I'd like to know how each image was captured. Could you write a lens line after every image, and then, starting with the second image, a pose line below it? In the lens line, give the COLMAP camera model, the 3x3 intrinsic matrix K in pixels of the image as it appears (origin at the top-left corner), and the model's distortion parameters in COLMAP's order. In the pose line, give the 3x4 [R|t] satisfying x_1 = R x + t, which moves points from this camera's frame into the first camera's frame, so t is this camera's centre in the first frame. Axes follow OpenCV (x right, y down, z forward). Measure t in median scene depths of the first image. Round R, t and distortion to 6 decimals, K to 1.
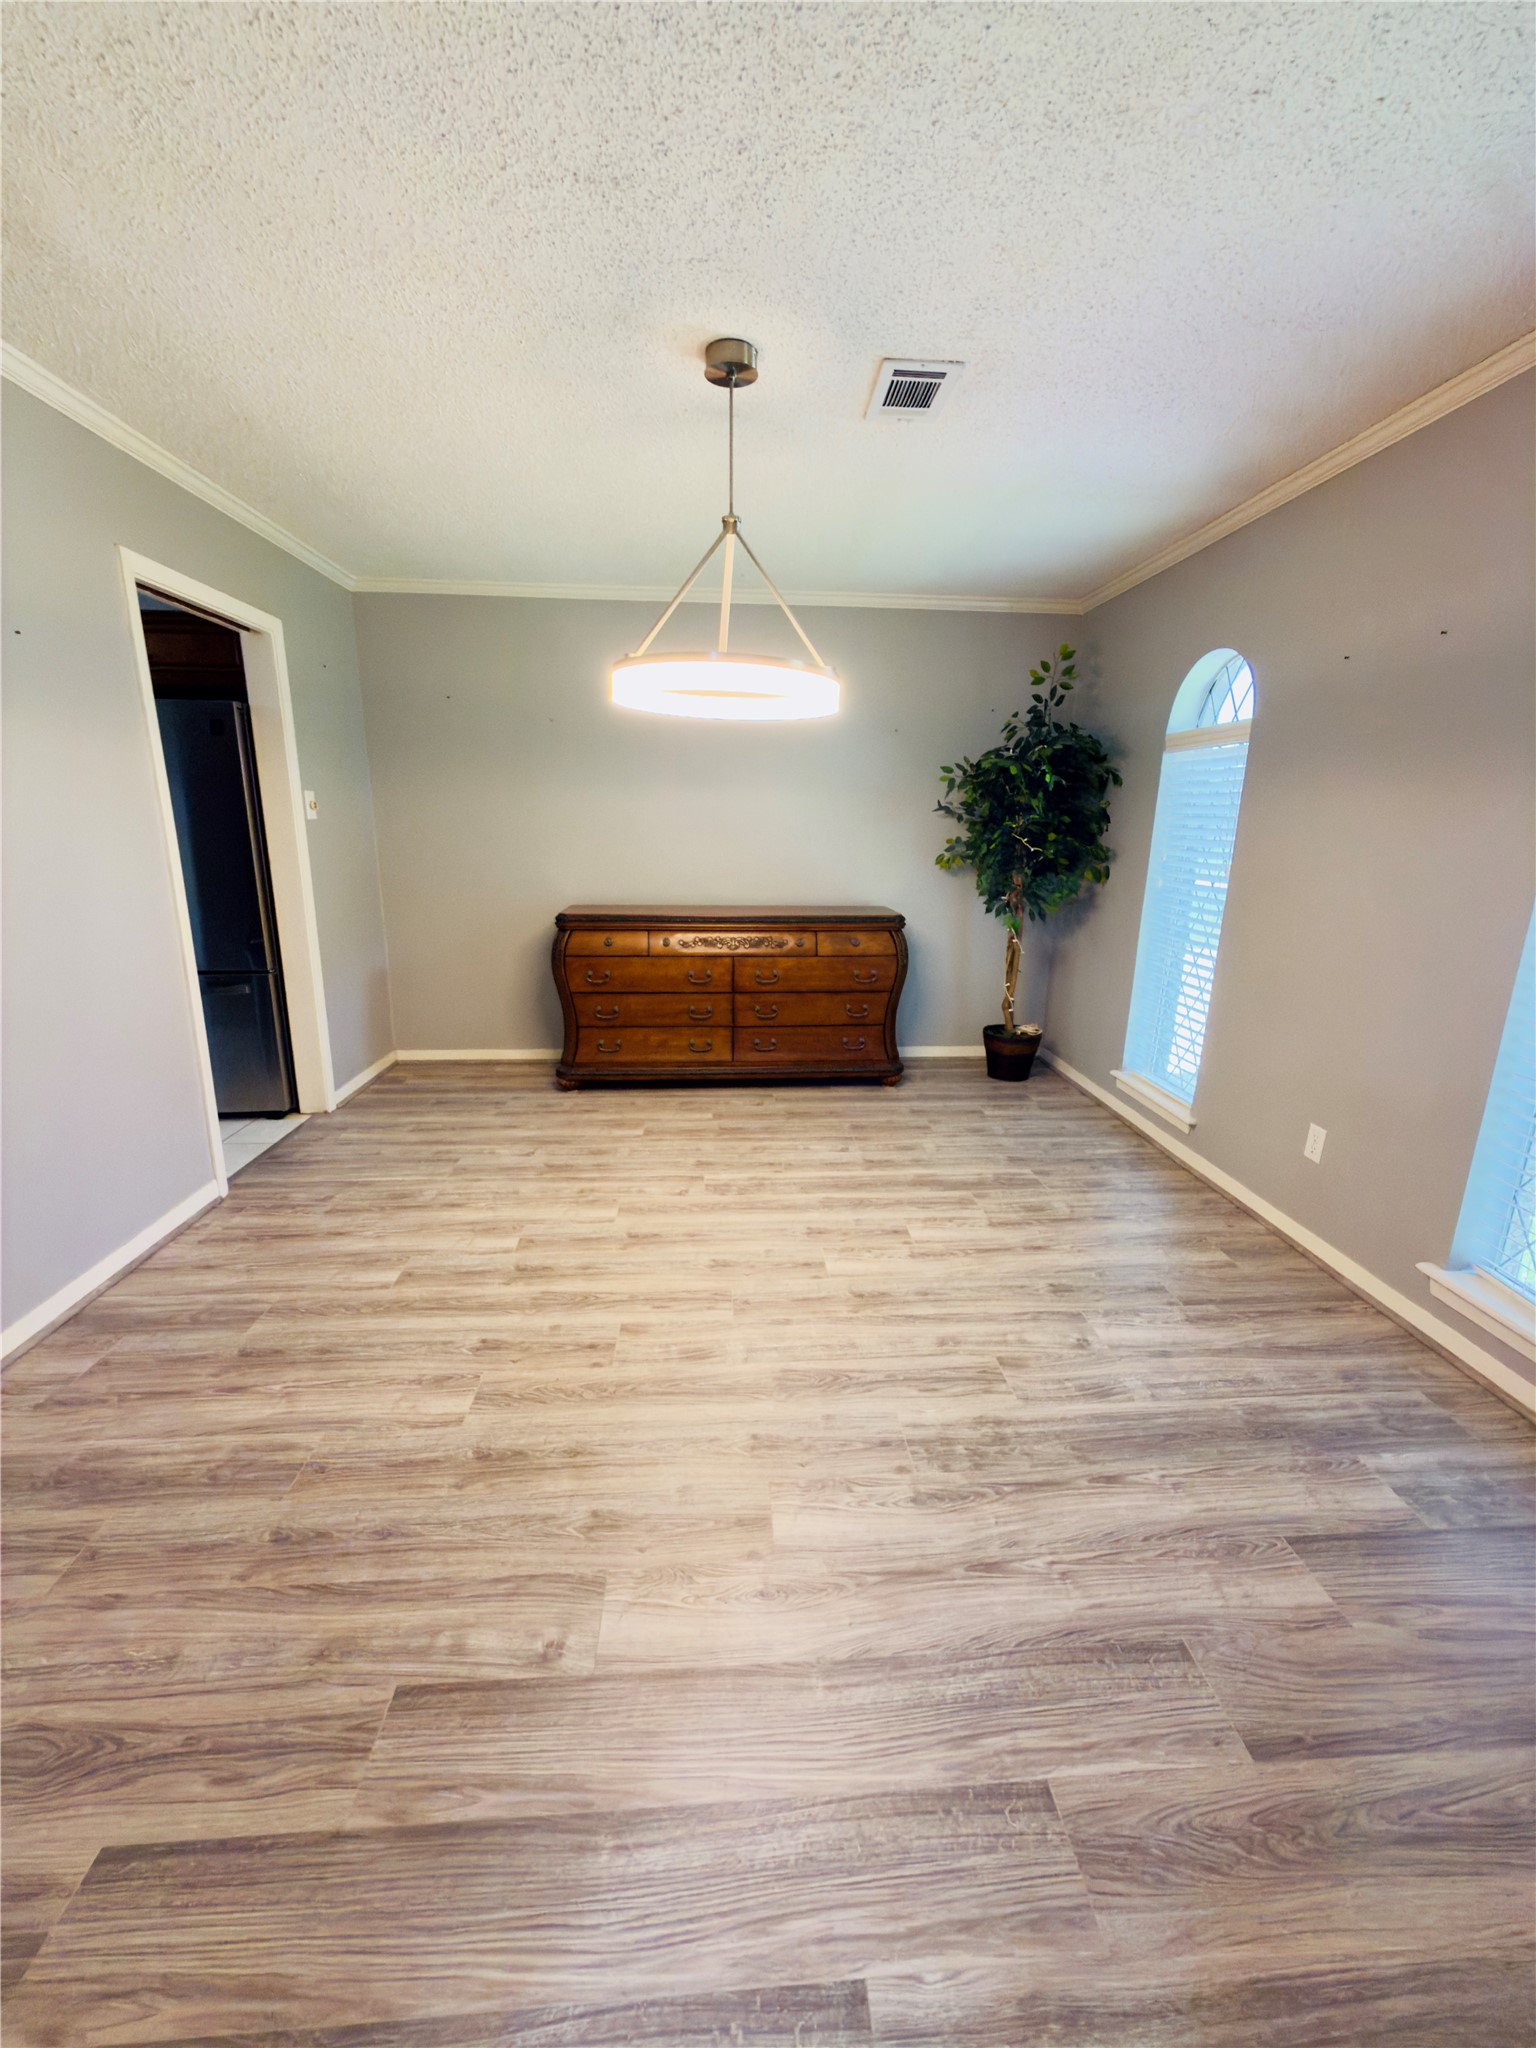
lens RADIAL K [[819.9, 0, 768.0], [0, 819.9, 1024.0], [0, 0, 1]] dist [0.000780, -0.000469]
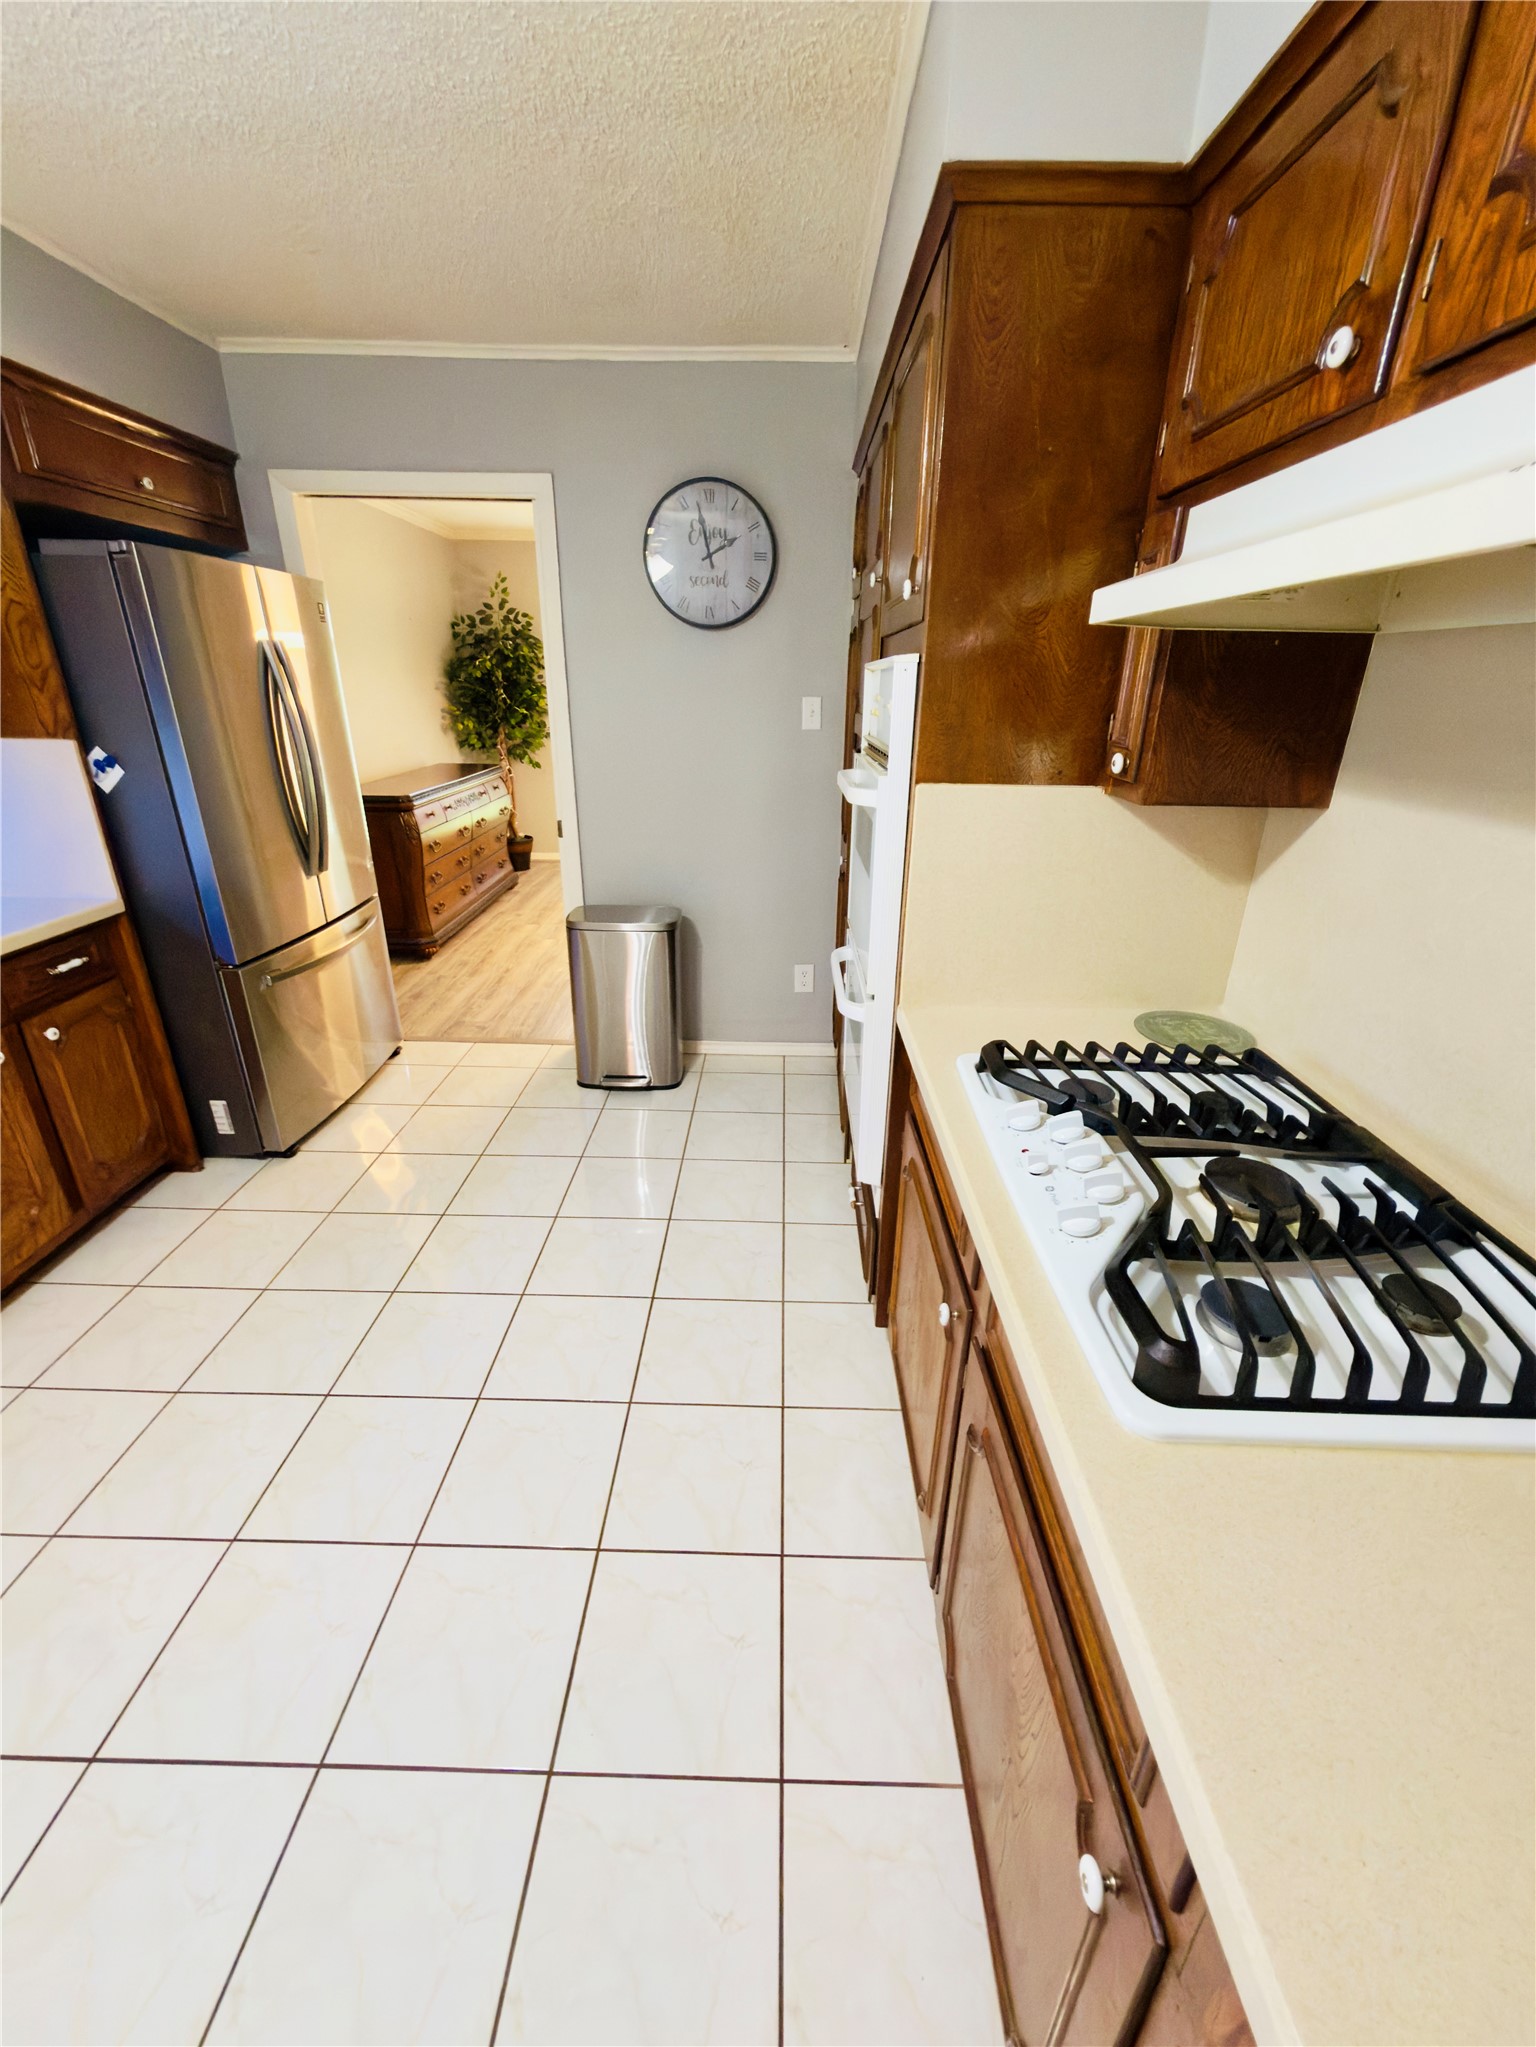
lens RADIAL K [[819.5, 0, 768.0], [0, 819.5, 1023.5], [0, 0, 1]] dist [0.000780, -0.000469]
pose [[0.093546, -0.398951, 0.912188, -1.398393], [0.227711, 0.900494, 0.370484, -0.166096], [-0.969225, 0.173058, 0.175083, 0.415589]]
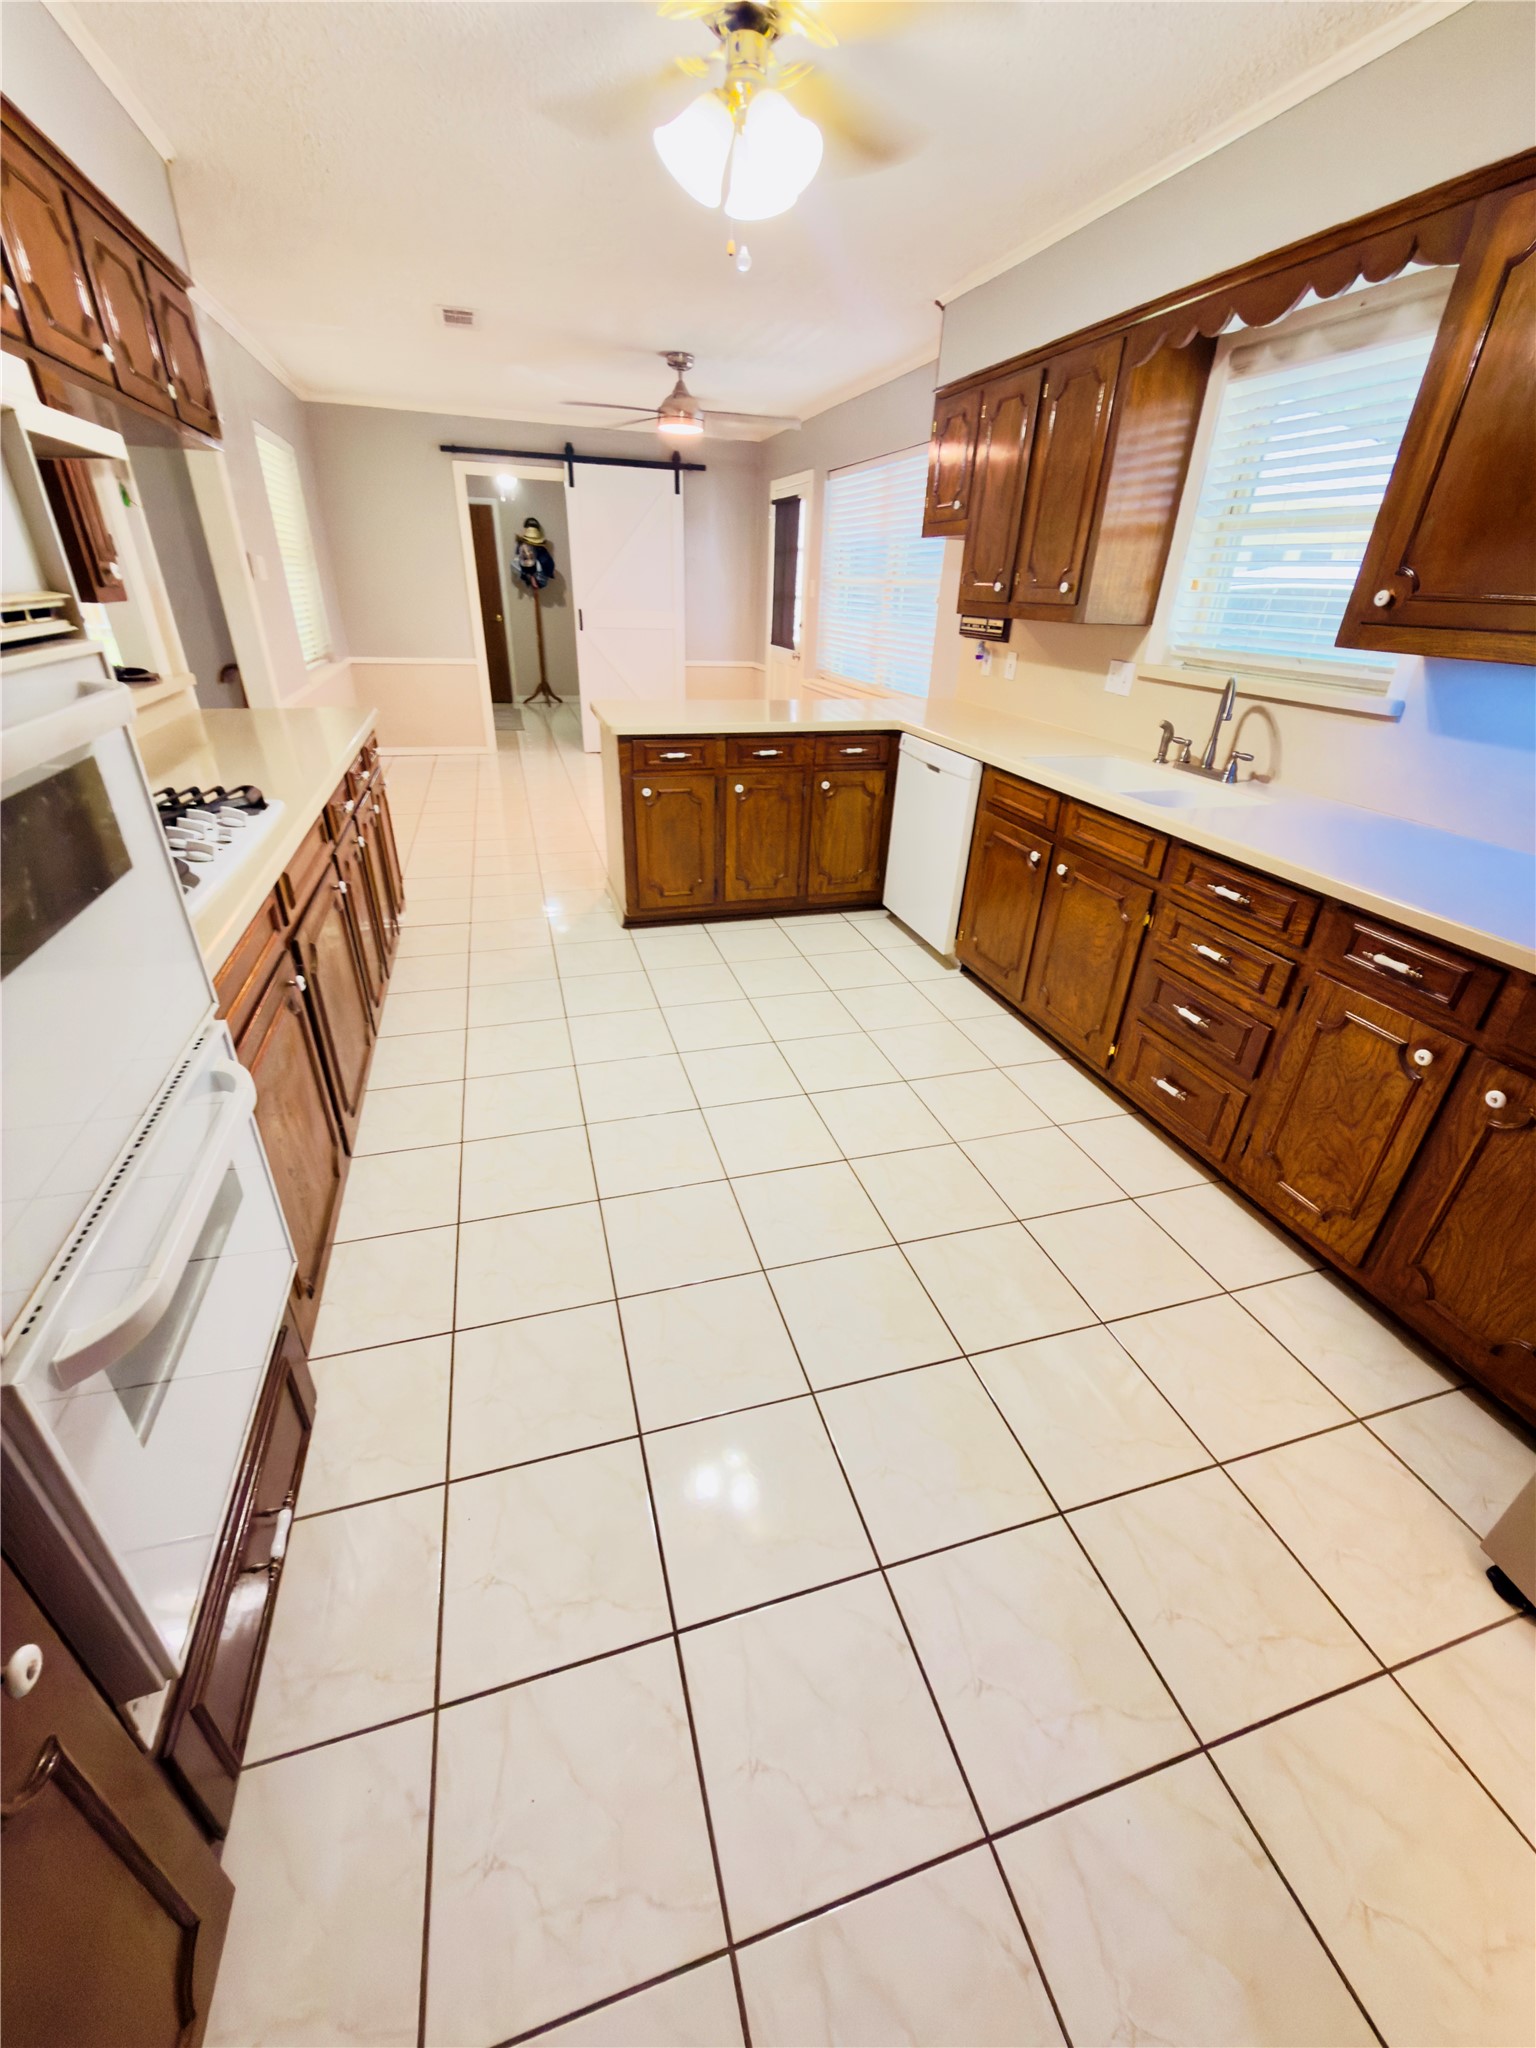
lens RADIAL K [[819.9, 0, 768.0], [0, 819.9, 1024.0], [0, 0, 1]] dist [0.000780, -0.000469]
pose [[0.218628, 0.455428, -0.863010, -0.709075], [-0.264877, 0.878897, 0.396710, -0.159404], [0.939171, 0.141860, 0.312784, 0.526068]]
